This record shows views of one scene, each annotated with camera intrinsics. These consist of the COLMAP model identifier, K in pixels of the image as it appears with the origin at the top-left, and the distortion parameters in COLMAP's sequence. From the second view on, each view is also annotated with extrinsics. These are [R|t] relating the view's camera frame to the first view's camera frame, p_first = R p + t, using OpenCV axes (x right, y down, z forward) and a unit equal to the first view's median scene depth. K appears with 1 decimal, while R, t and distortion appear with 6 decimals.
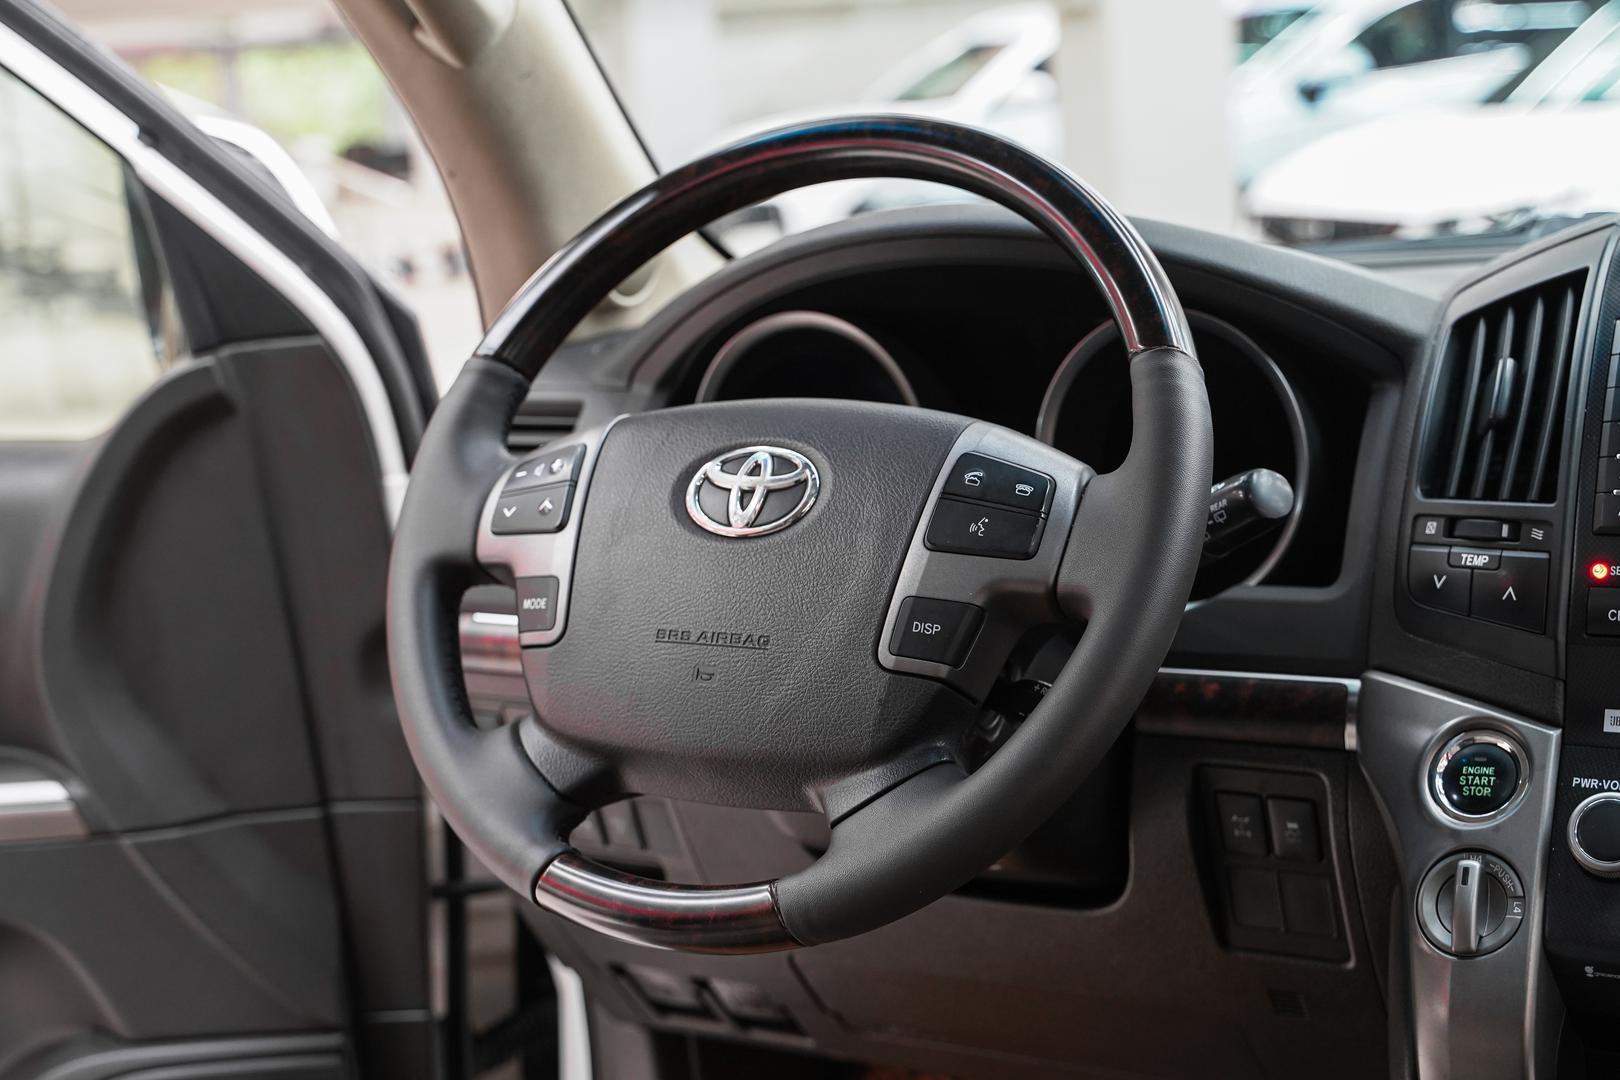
lens RADIAL K [[2408.7, 0, 807.8], [0, 2408.7, 514.1], [0, 0, 1]] dist [0.019350, -0.001210]
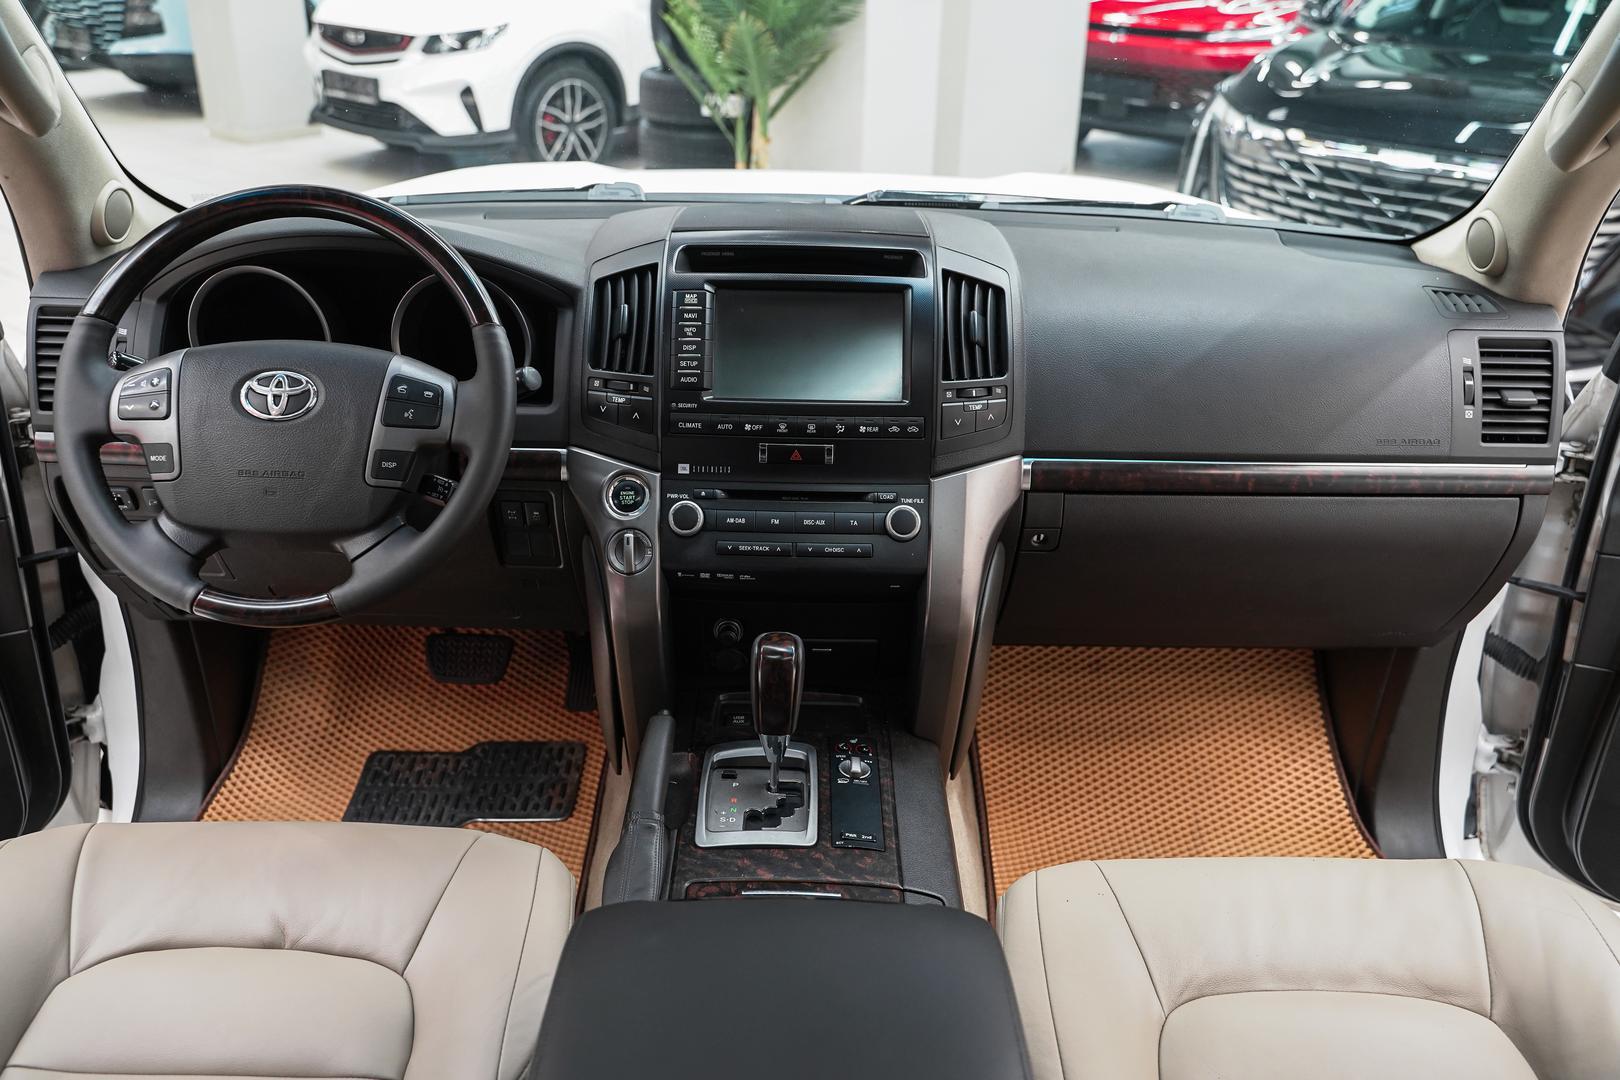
lens RADIAL K [[1326.3, 0, 810.0], [0, 1326.3, 540.0], [0, 0, 1]] dist [-0.013991, -0.003987]
pose [[0.858316, -0.138986, 0.493940, -0.202439], [0.001766, 0.963412, 0.268017, -0.186236], [-0.513118, -0.229171, 0.827158, -0.154608]]
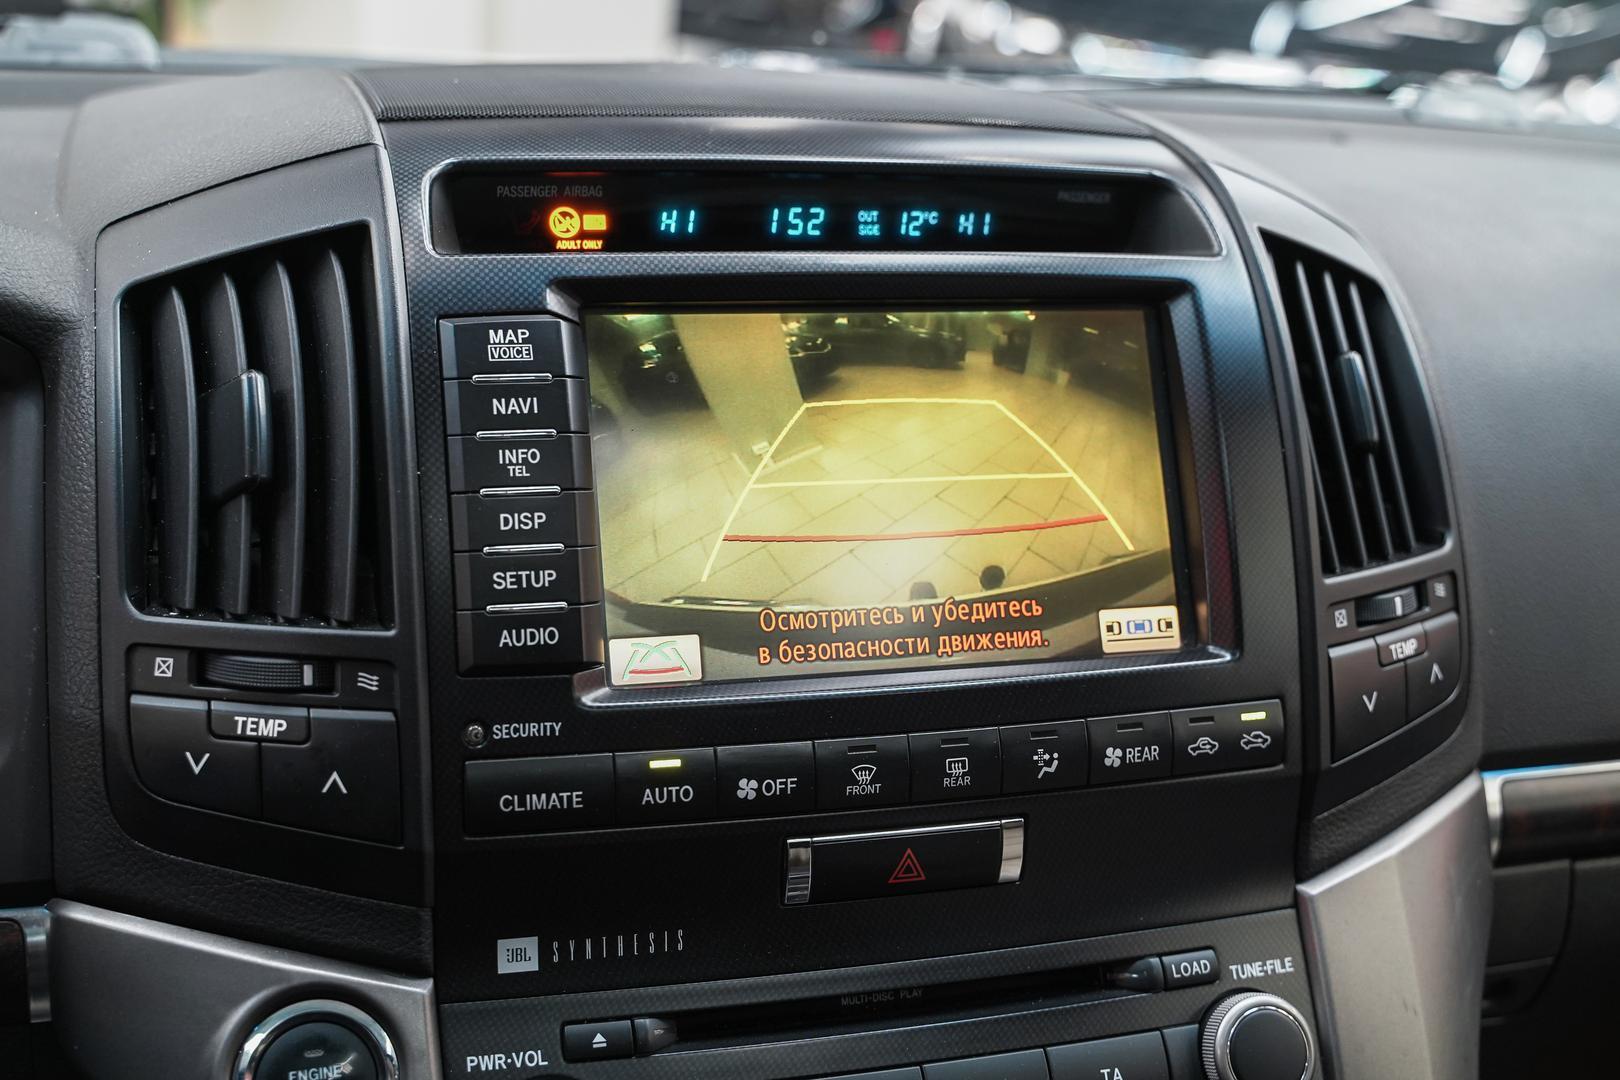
lens RADIAL K [[1952.6, 0, 809.3], [0, 1952.6, 493.8], [0, 0, 1]] dist [-0.014513, -0.000593]
pose [[0.664301, -0.140316, 0.734177, 0.014754], [-0.000481, 0.982142, 0.188143, -0.130133], [-0.747465, -0.125337, 0.652370, 0.575907]]
